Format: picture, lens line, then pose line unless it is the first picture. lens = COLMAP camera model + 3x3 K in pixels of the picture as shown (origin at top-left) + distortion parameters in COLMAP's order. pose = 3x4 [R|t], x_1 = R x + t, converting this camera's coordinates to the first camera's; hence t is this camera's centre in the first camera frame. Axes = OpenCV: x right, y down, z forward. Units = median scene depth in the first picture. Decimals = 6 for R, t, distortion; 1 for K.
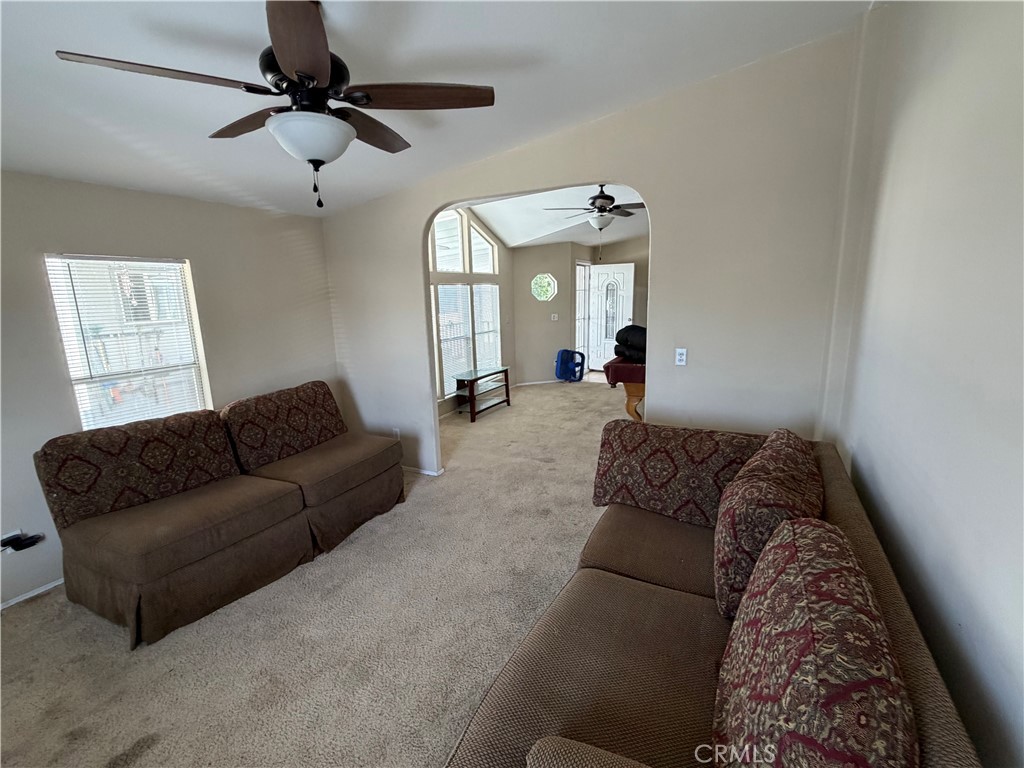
lens RADIAL K [[466.9, 0, 512.0], [0, 466.9, 384.0], [0, 0, 1]] dist [-0.000816, 0.000227]
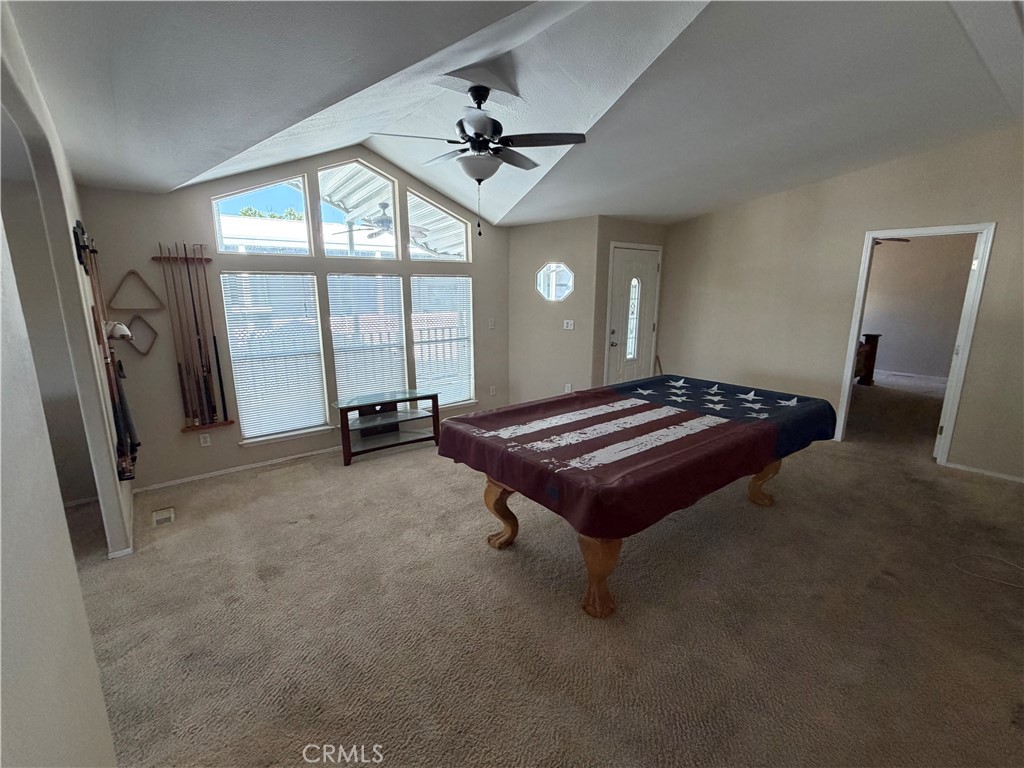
lens RADIAL K [[466.9, 0, 512.0], [0, 466.9, 384.0], [0, 0, 1]] dist [-0.000816, 0.000227]
pose [[0.909495, 0.111881, -0.400376, 0.371617], [-0.104746, 0.993705, 0.039741, -0.087068], [0.402302, 0.005793, 0.915489, 0.379965]]
